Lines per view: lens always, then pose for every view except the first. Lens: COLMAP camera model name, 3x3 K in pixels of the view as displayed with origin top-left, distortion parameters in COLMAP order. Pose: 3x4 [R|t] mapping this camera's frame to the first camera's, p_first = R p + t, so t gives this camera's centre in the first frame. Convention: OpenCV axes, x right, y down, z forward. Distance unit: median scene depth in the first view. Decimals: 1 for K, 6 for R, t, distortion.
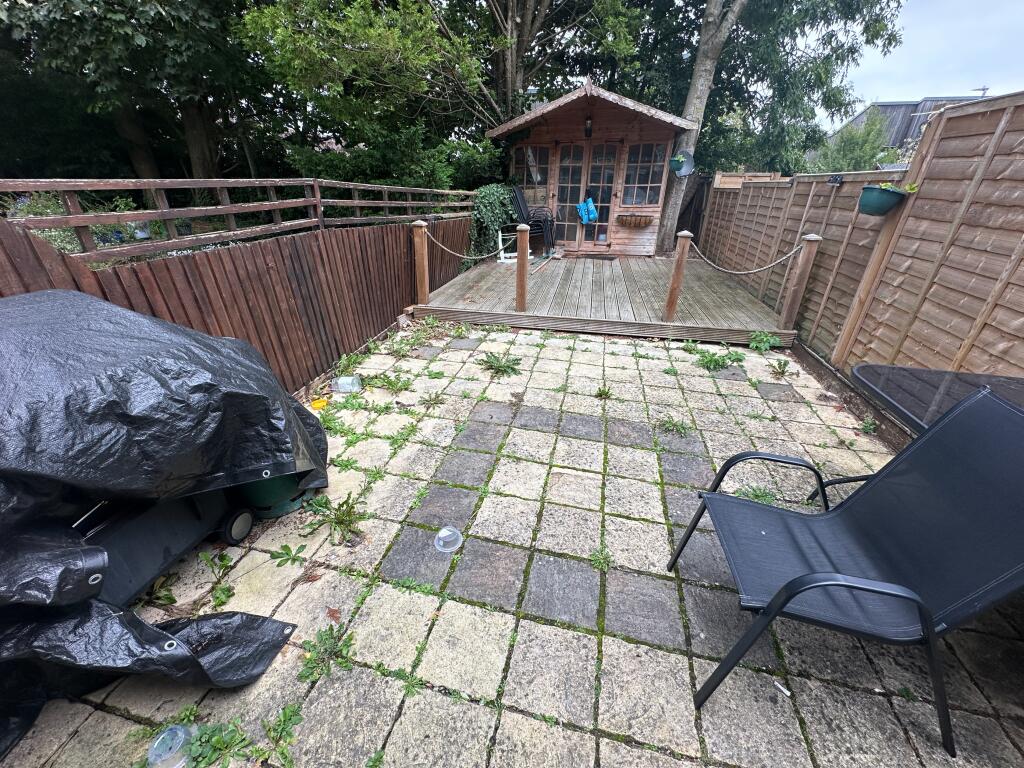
lens RADIAL K [[411.4, 0, 507.6], [0, 411.4, 385.9], [0, 0, 1]] dist [0.000638, 0.000043]
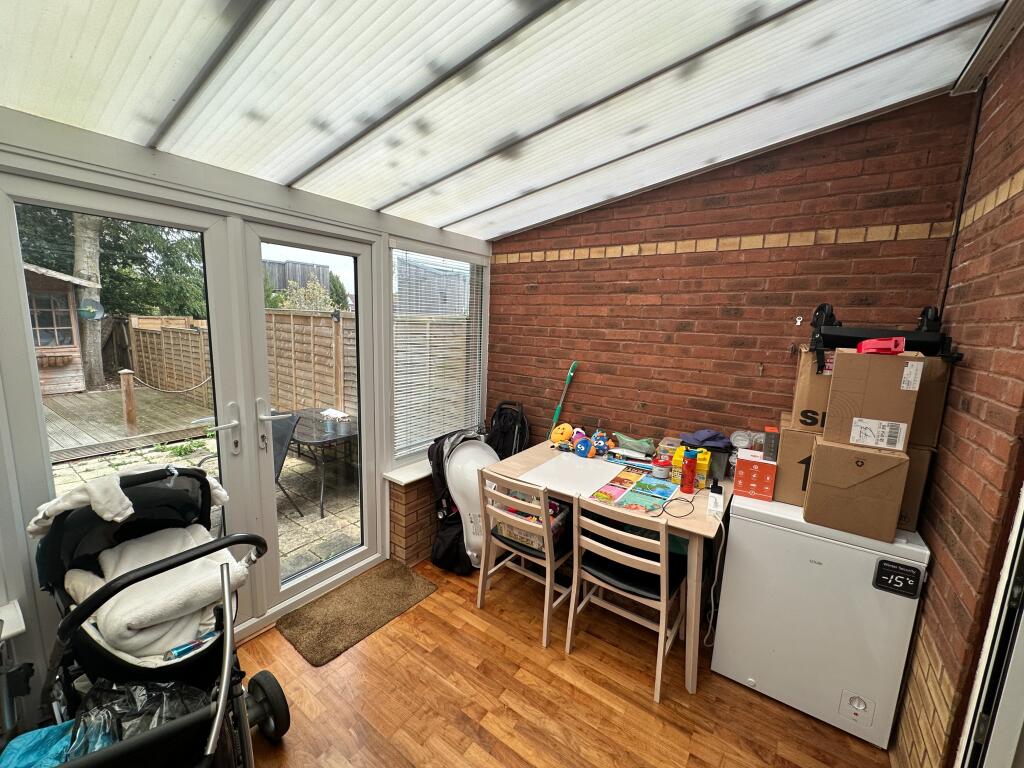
lens RADIAL K [[411.4, 0, 510.1], [0, 411.4, 385.9], [0, 0, 1]] dist [0.000638, 0.000043]
pose [[0.391611, -0.145068, 0.908623, -0.288206], [0.384180, 0.923079, -0.018204, 0.172663], [-0.836090, 0.356204, 0.417220, -0.562575]]
